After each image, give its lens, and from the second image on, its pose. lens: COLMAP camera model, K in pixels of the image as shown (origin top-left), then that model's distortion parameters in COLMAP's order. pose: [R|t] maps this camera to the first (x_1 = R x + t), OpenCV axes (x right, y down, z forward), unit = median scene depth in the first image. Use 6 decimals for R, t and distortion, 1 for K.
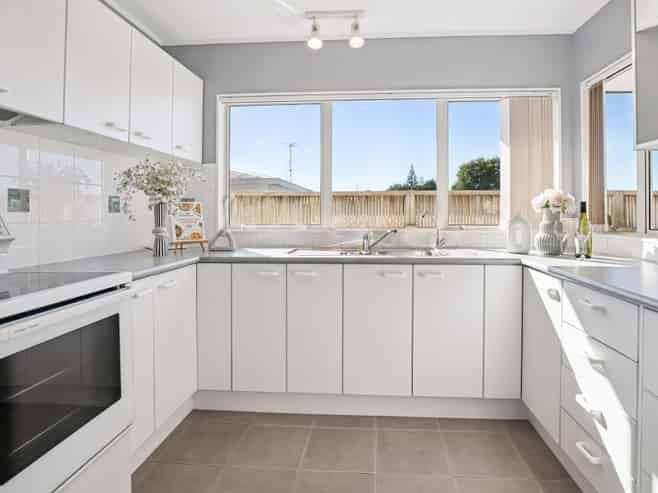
lens RADIAL K [[385.5, 0, 352.9], [0, 385.5, 212.5], [0, 0, 1]] dist [-0.005746, -0.001589]
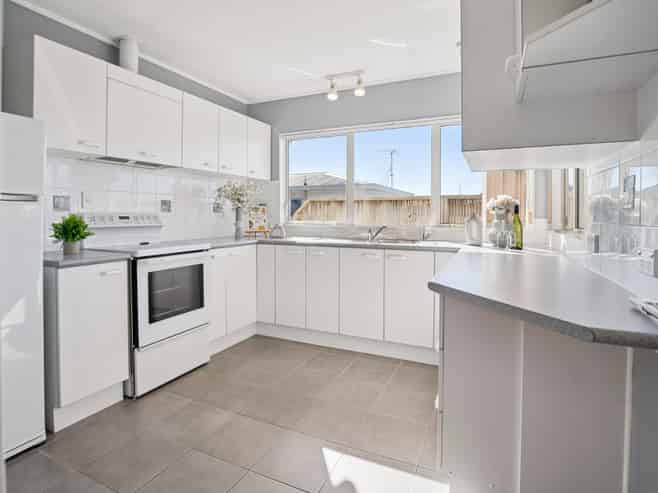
lens RADIAL K [[364.0, 0, 329.4], [0, 364.0, 222.5], [0, 0, 1]] dist [-0.001815, -0.000787]
pose [[0.932561, 0.011639, -0.360826, 0.410933], [-0.003826, 0.999743, 0.022359, 0.005222], [0.360993, -0.019471, 0.932365, -0.306363]]
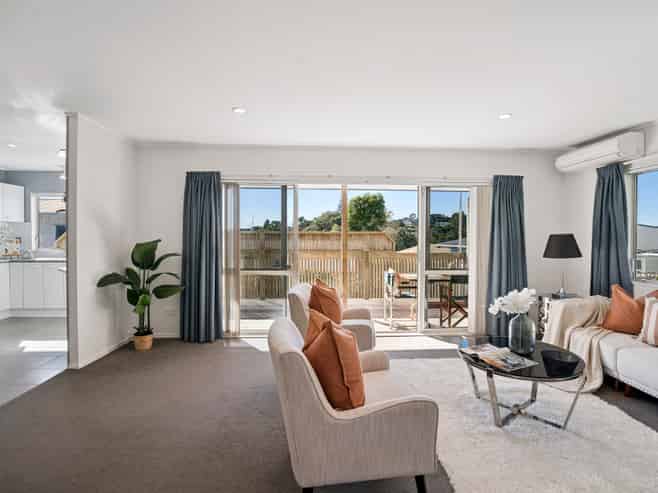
lens RADIAL K [[356.2, 0, 328.2], [0, 356.2, 240.2], [0, 0, 1]] dist [-0.000850, -0.000611]
pose [[0.993921, 0.001316, 0.110086, 1.478732], [-0.002110, 0.999973, 0.007094, -0.045574], [-0.110074, -0.007283, 0.993897, -1.668570]]
